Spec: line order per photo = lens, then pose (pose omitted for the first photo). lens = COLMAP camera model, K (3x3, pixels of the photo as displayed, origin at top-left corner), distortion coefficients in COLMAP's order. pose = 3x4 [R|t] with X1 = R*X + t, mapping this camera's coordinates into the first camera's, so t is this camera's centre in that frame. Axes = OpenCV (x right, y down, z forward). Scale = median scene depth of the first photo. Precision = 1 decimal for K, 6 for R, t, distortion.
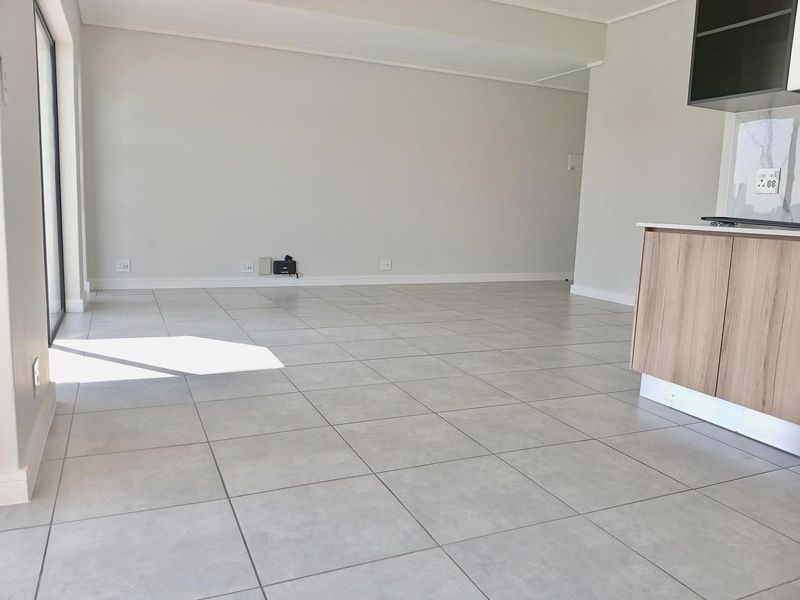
lens RADIAL K [[607.6, 0, 406.4], [0, 607.6, 295.6], [0, 0, 1]] dist [0.043676, -0.064201]
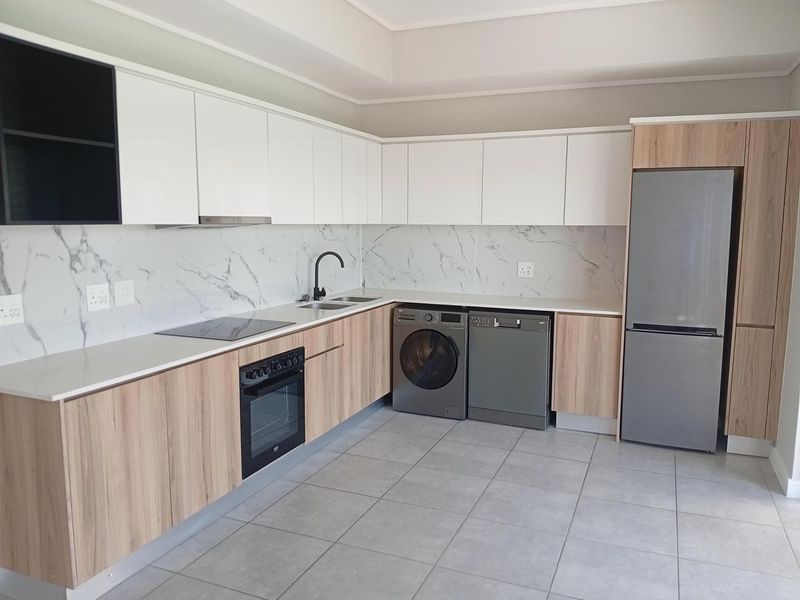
lens RADIAL K [[607.6, 0, 394.4], [0, 607.6, 306.0], [0, 0, 1]] dist [0.043676, -0.064201]
pose [[-0.673869, -0.139892, 0.725487, -0.335655], [0.074474, 0.964051, 0.255068, -0.332799], [-0.735088, 0.225913, -0.639226, 1.039897]]
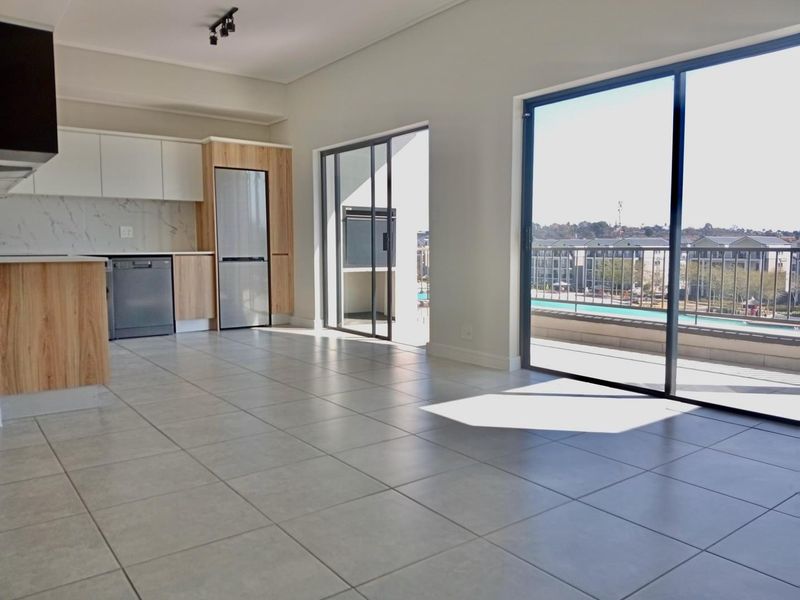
lens RADIAL K [[607.6, 0, 393.9], [0, 607.6, 299.4], [0, 0, 1]] dist [0.043676, -0.064201]
pose [[-0.980423, -0.022069, -0.195664, 0.063569], [-0.065997, 0.973052, 0.220941, -0.308368], [0.185515, 0.229529, -0.955458, 2.051249]]
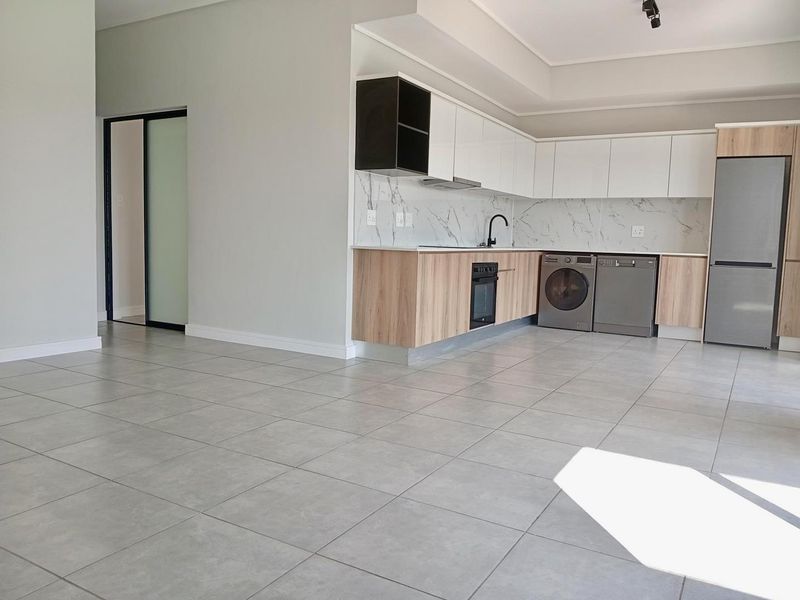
lens RADIAL K [[607.6, 0, 411.6], [0, 607.6, 297.4], [0, 0, 1]] dist [0.043676, -0.064201]
pose [[-0.581174, -0.139154, 0.801794, -0.732436], [0.063388, 0.974537, 0.215080, -0.292979], [-0.811307, 0.175823, -0.557555, 1.690338]]
